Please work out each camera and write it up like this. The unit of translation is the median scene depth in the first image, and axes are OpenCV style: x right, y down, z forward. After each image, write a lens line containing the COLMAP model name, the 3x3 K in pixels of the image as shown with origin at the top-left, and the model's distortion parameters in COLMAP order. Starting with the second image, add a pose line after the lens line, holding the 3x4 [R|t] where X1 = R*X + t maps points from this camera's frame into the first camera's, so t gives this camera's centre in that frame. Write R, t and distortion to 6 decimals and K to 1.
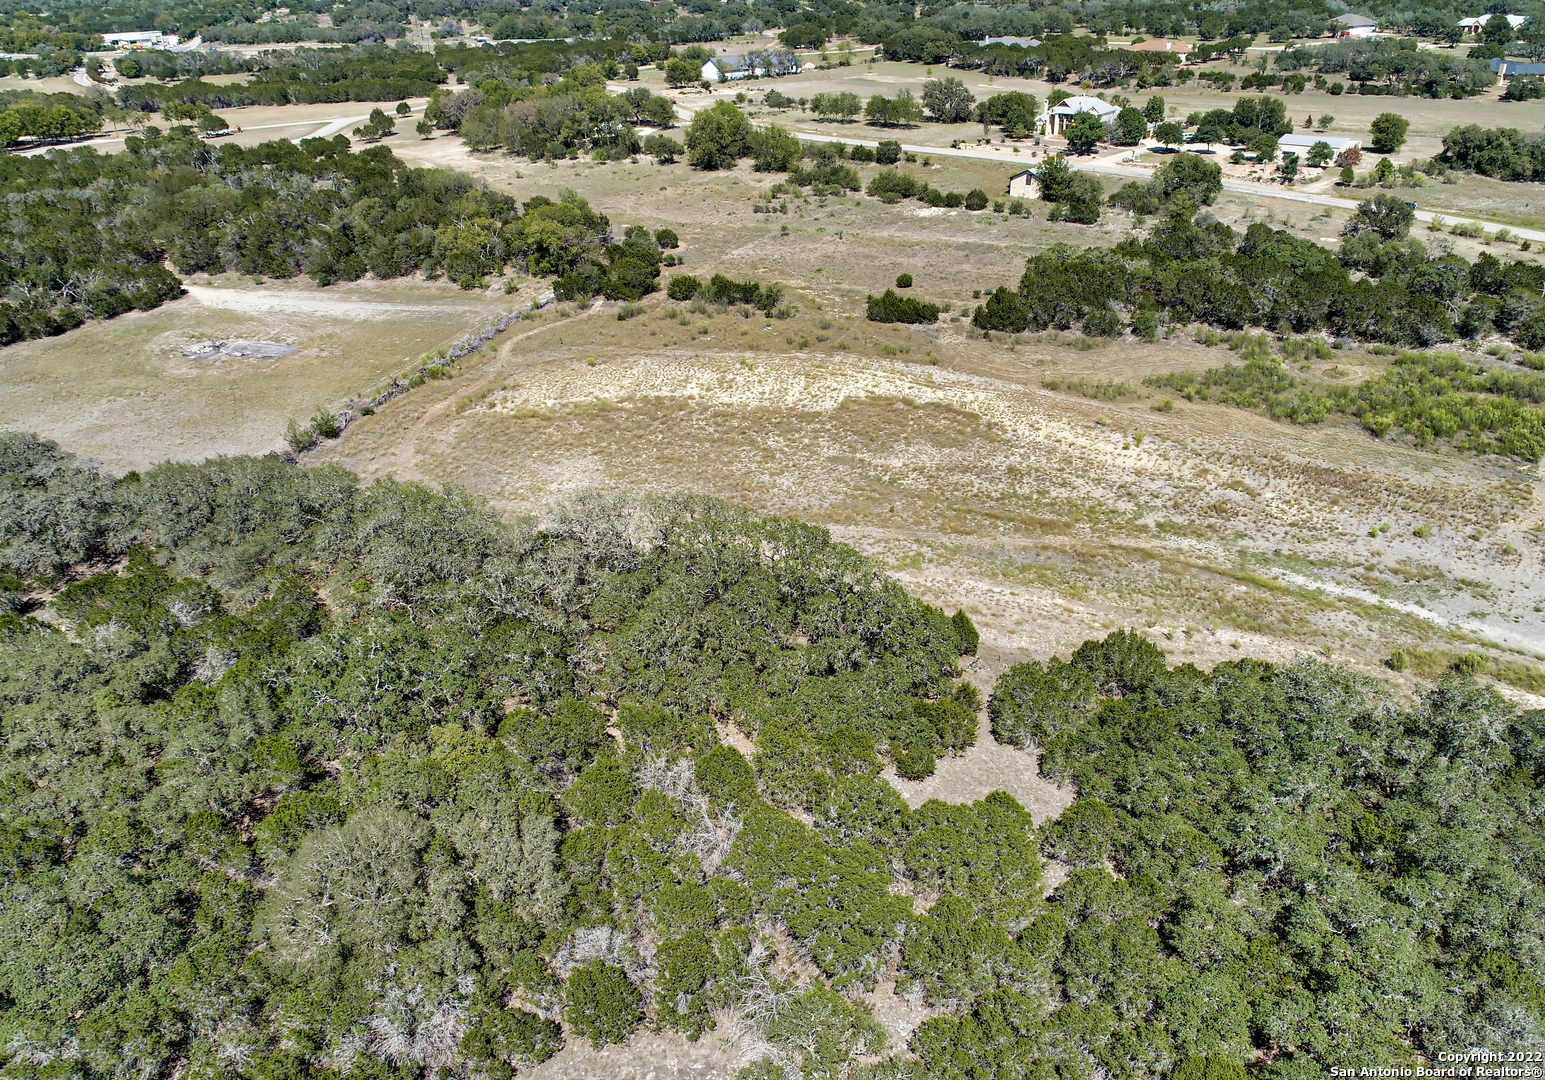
lens RADIAL K [[1169.5, 0, 770.1], [0, 1169.5, 580.3], [0, 0, 1]] dist [0.004024, -0.002836]
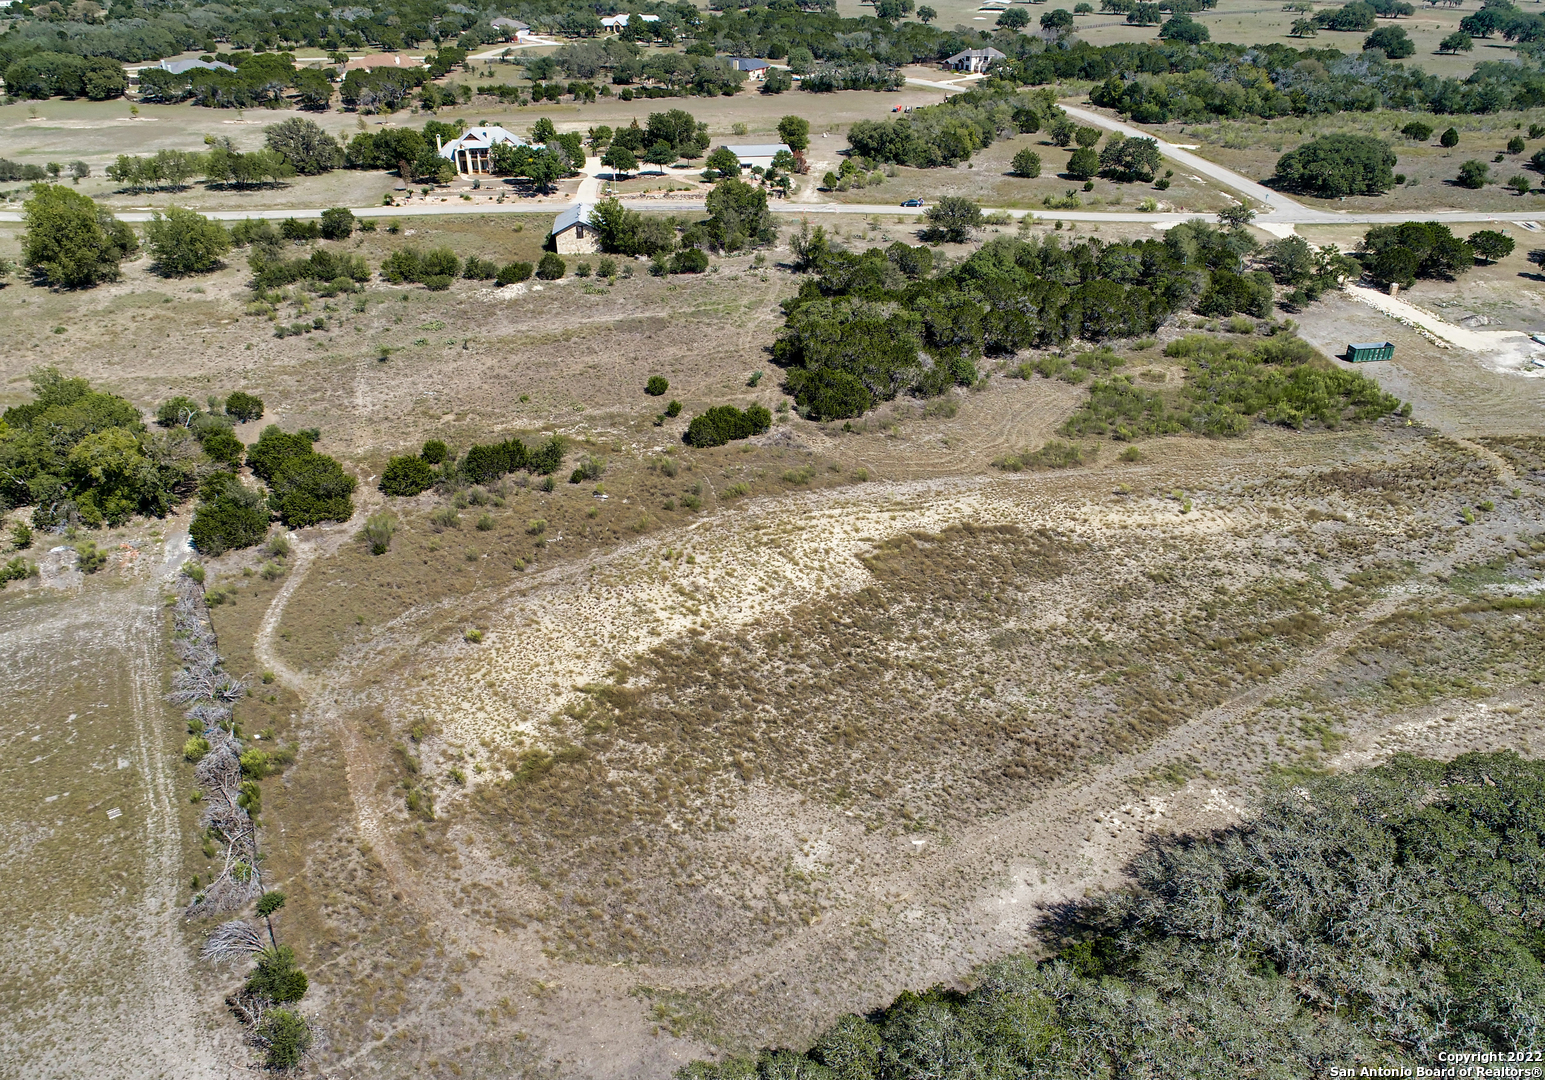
lens RADIAL K [[1169.5, 0, 770.1], [0, 1169.5, 580.3], [0, 0, 1]] dist [0.004024, -0.002836]
pose [[0.690449, -0.340614, 0.638171, -0.352263], [0.340886, 0.931314, 0.128262, -0.197868], [-0.638025, 0.128985, 0.759136, 0.357275]]
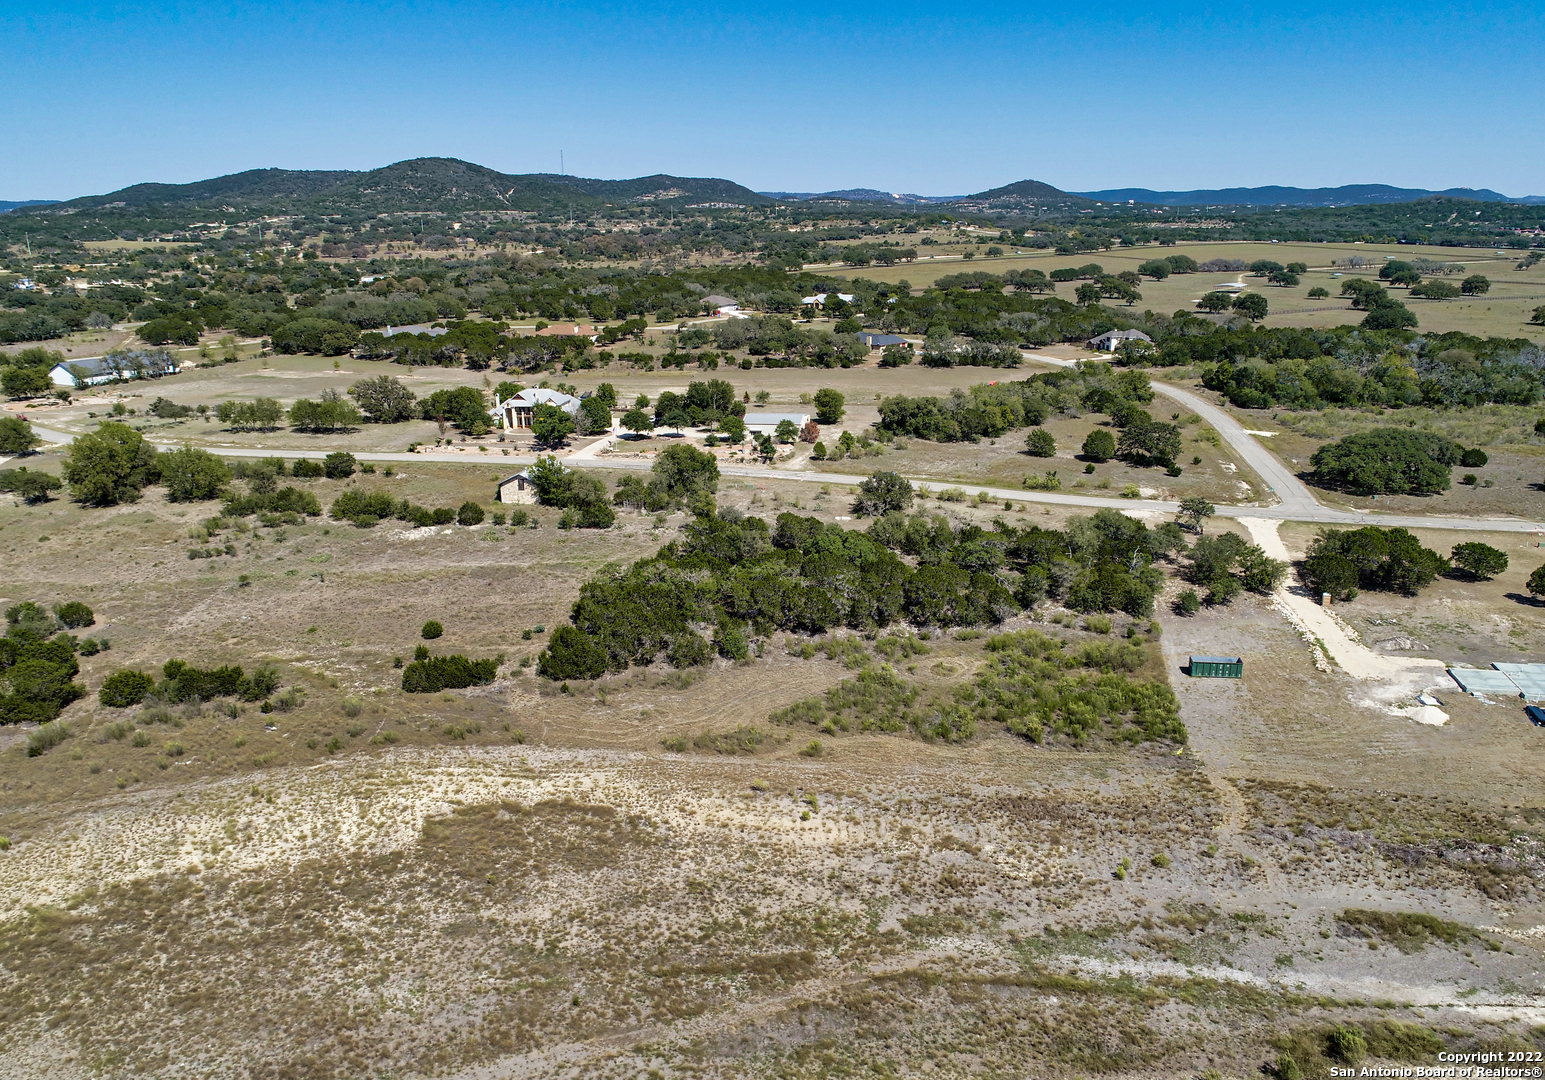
lens RADIAL K [[1169.5, 0, 770.1], [0, 1169.5, 580.3], [0, 0, 1]] dist [0.004024, -0.002836]
pose [[0.869167, -0.138878, 0.474617, -0.058252], [0.233933, 0.961047, -0.147188, -0.108410], [-0.435688, 0.238960, 0.867799, 0.174875]]
